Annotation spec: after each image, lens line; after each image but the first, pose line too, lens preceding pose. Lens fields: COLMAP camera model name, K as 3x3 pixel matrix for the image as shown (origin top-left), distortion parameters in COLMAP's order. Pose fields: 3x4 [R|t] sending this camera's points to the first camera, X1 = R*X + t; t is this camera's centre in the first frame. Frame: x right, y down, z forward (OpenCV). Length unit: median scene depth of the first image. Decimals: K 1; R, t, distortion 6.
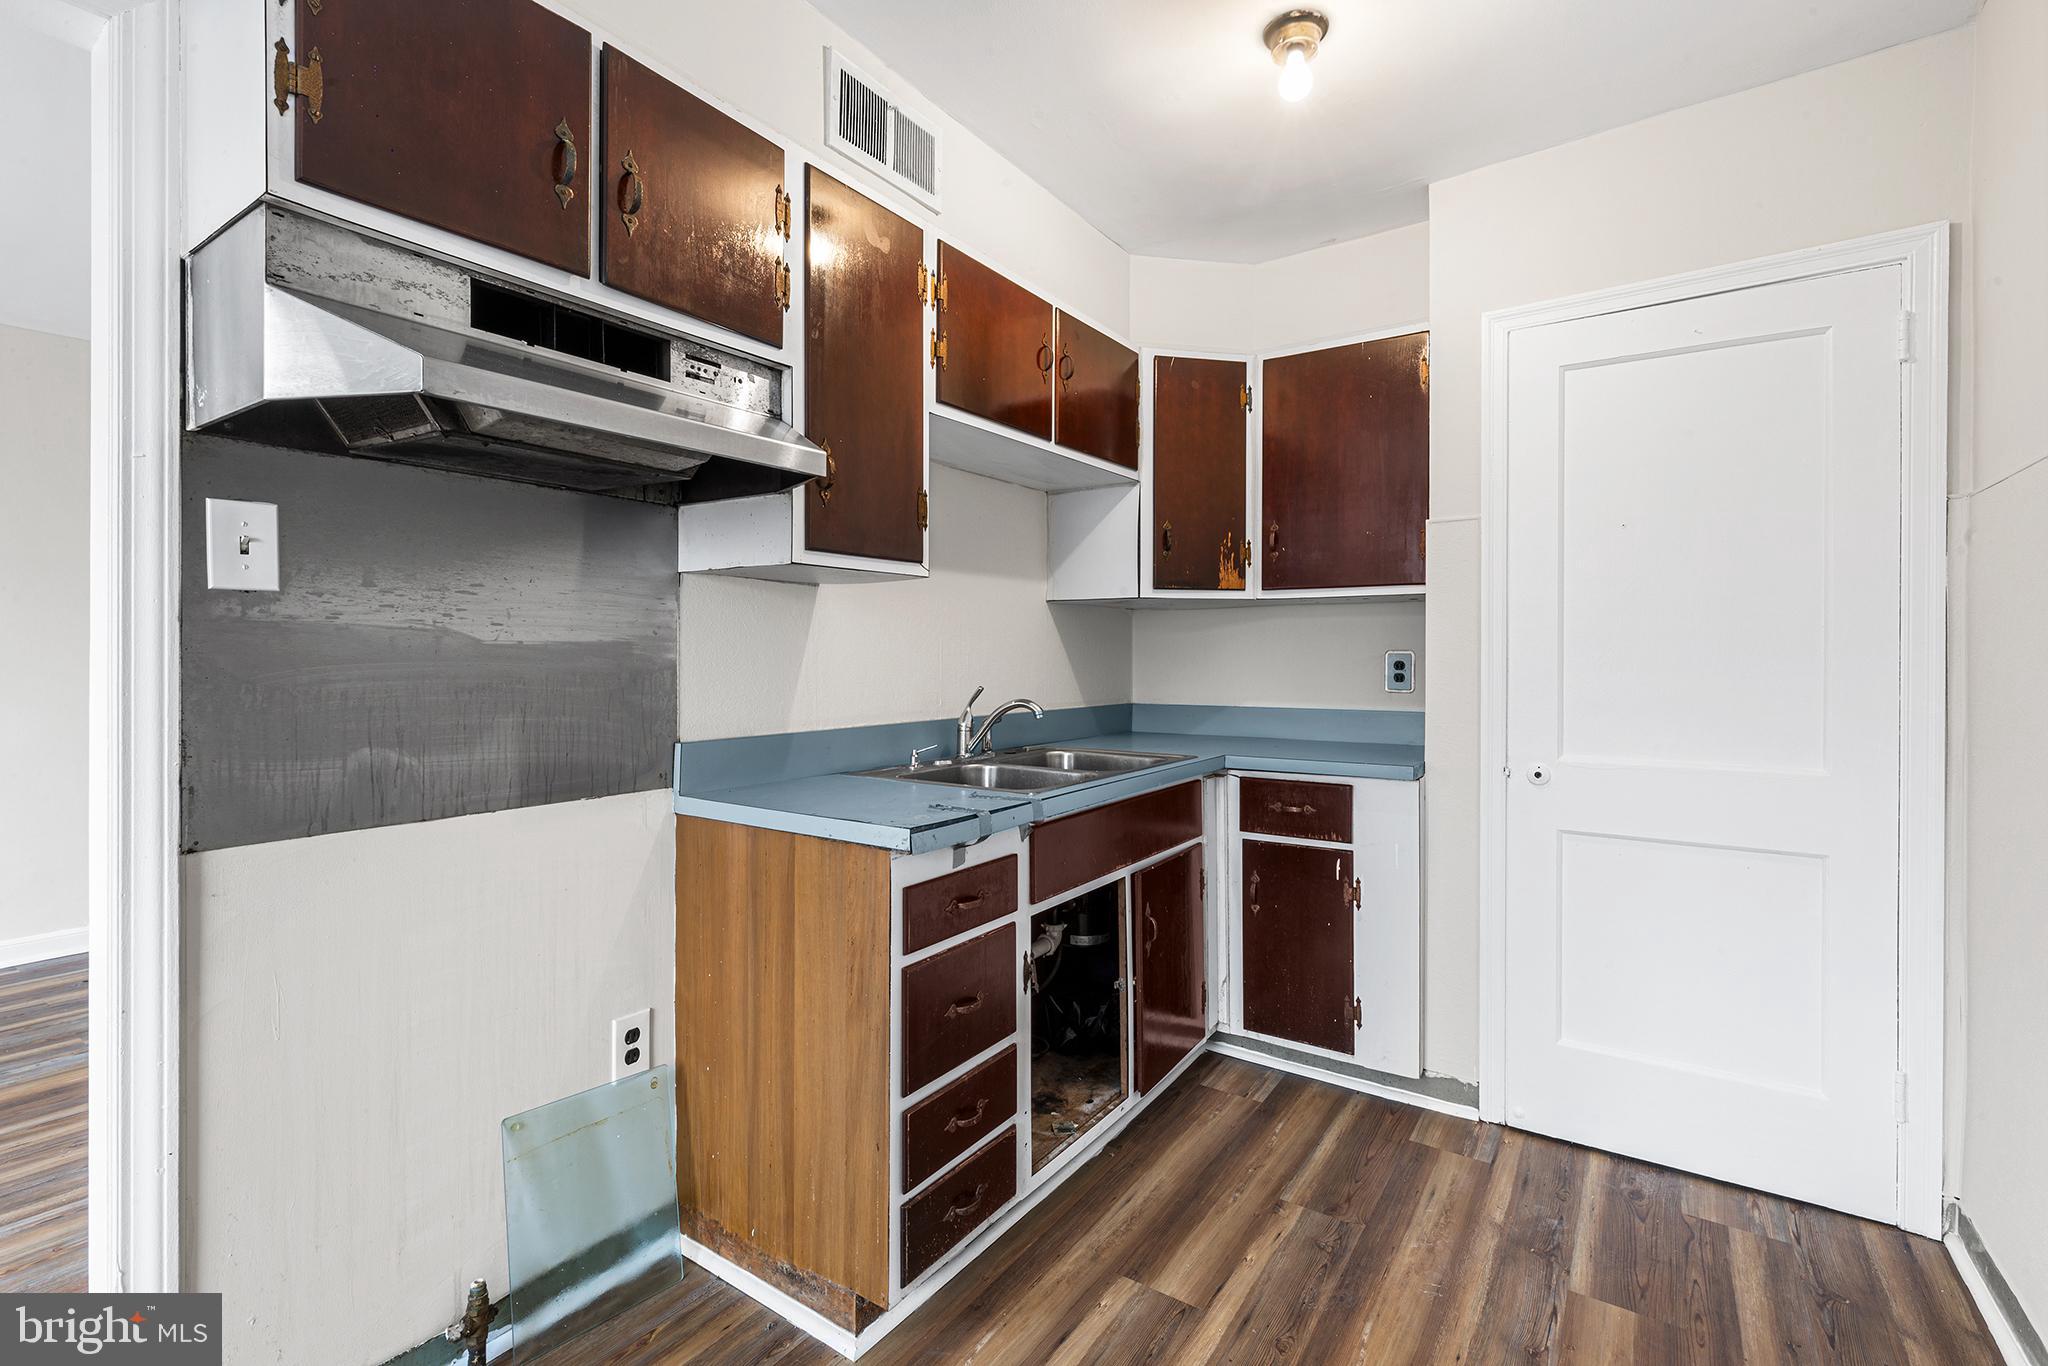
lens RADIAL K [[924.6, 0, 997.4], [0, 924.6, 651.2], [0, 0, 1]] dist [0.001978, 0.000766]
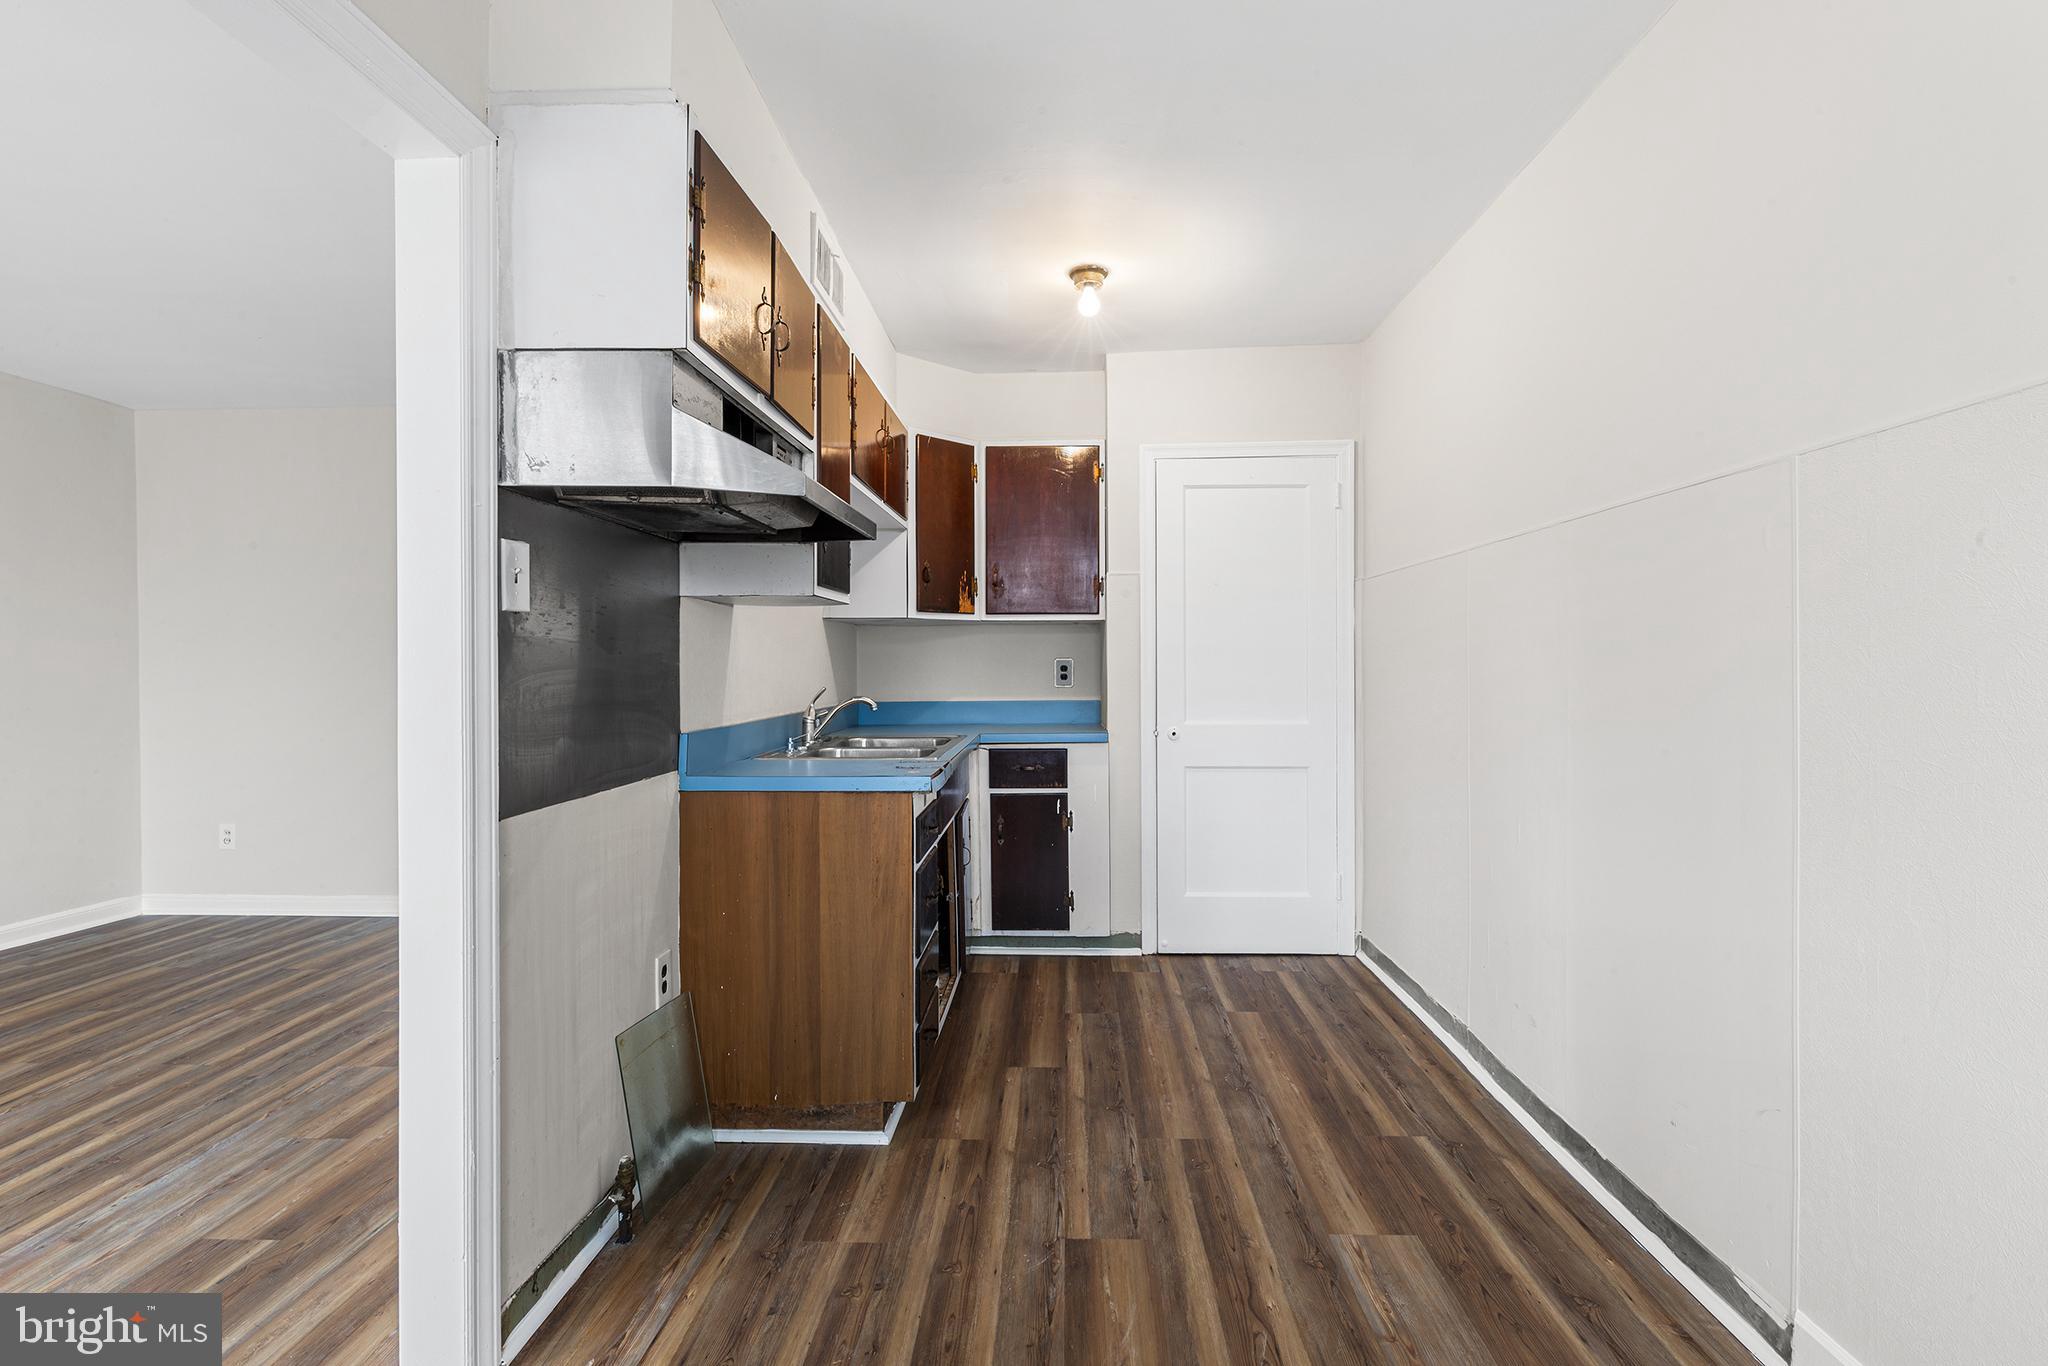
lens RADIAL K [[924.6, 0, 1018.9], [0, 924.6, 655.6], [0, 0, 1]] dist [0.001978, 0.000766]
pose [[0.848310, -0.001494, 0.529498, -0.538687], [0.004191, 0.999984, -0.003892, 0.000810], [-0.529484, 0.005520, 0.848302, -0.252823]]
